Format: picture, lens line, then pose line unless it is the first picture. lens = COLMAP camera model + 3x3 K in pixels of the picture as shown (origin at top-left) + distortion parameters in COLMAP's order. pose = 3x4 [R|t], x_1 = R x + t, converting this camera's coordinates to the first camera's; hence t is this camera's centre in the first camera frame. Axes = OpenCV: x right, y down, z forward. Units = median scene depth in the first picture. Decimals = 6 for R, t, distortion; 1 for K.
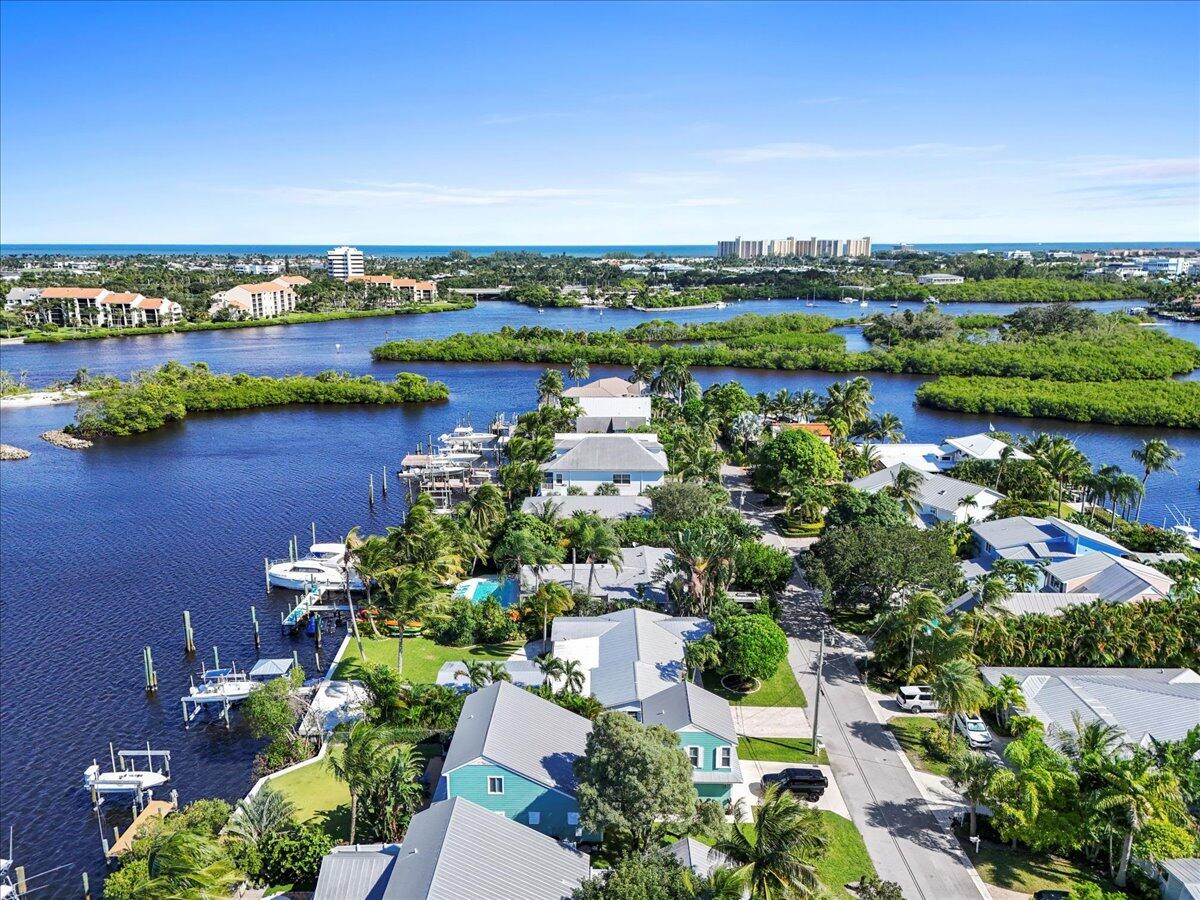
lens RADIAL K [[865.9, 0, 600.0], [0, 865.9, 450.0], [0, 0, 1]] dist [0.018772, 0.001001]
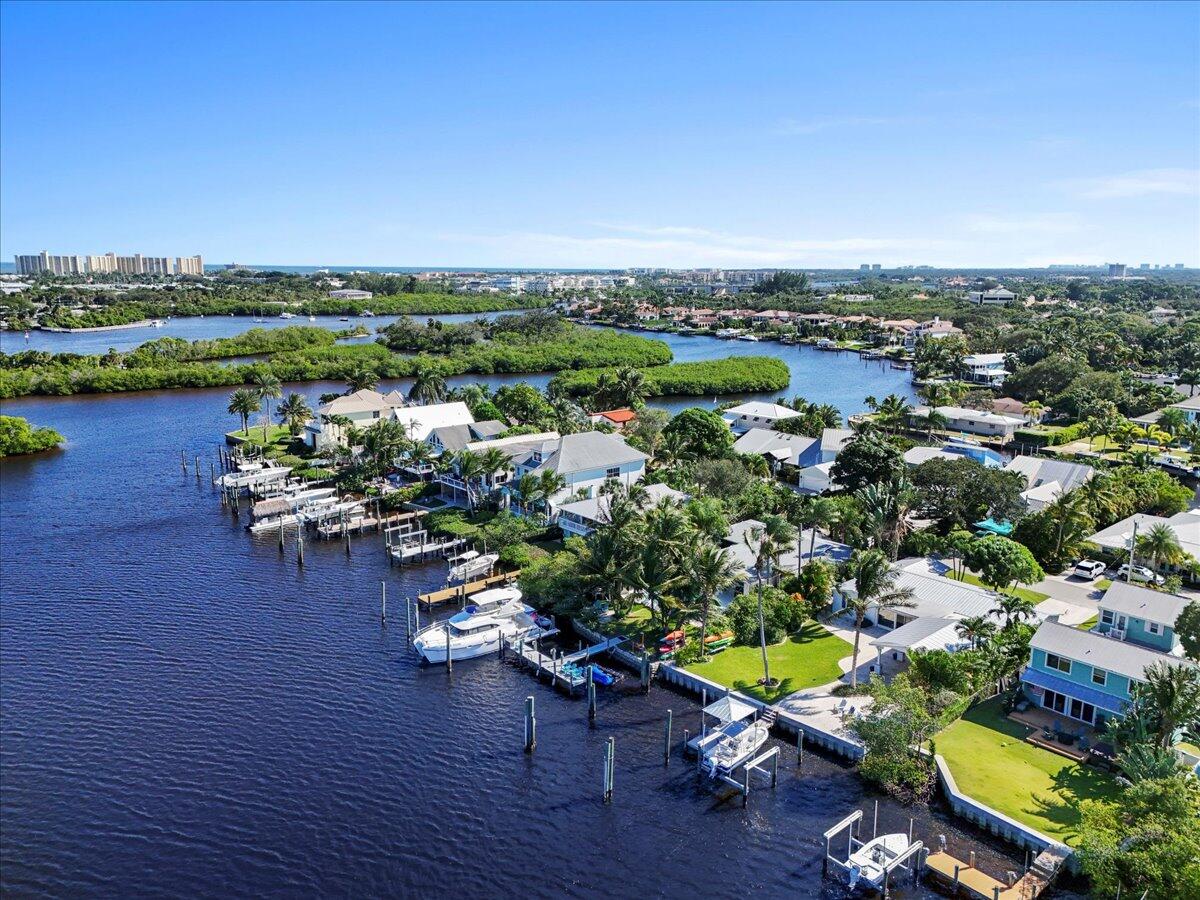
lens RADIAL K [[865.9, 0, 600.0], [0, 865.9, 450.0], [0, 0, 1]] dist [0.018772, 0.001001]
pose [[0.740882, -0.128373, 0.659253, -0.112364], [0.143593, 0.989144, 0.031238, -0.004054], [-0.656106, 0.071520, 0.751272, 0.052247]]
